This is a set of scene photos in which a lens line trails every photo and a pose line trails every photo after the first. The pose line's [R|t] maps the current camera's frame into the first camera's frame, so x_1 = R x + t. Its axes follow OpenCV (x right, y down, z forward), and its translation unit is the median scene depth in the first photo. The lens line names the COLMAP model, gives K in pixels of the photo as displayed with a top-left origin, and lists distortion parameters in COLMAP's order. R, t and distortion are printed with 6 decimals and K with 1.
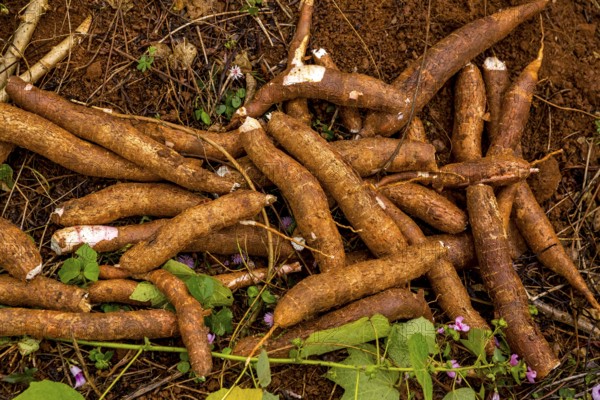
lens RADIAL K [[1135.1, 0, 300.0], [0, 1135.1, 200.0], [0, 0, 1]] dist [-0.000937, 0.132450]
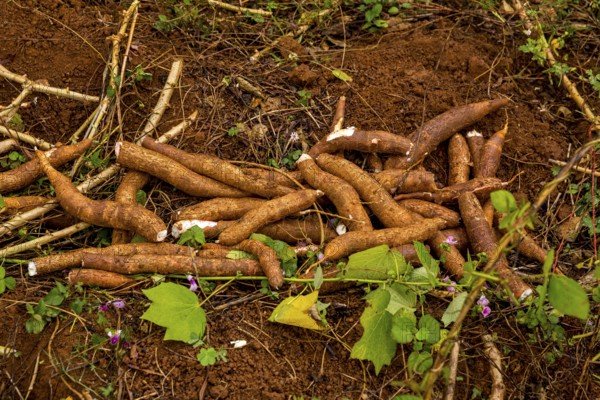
lens RADIAL K [[1135.1, 0, 300.0], [0, 1135.1, 200.0], [0, 0, 1]] dist [-0.000937, 0.132450]
pose [[0.996244, -0.064873, -0.057359, 0.030300], [0.037925, 0.922355, -0.384478, 0.537176], [0.077847, 0.380858, 0.921351, -0.333646]]
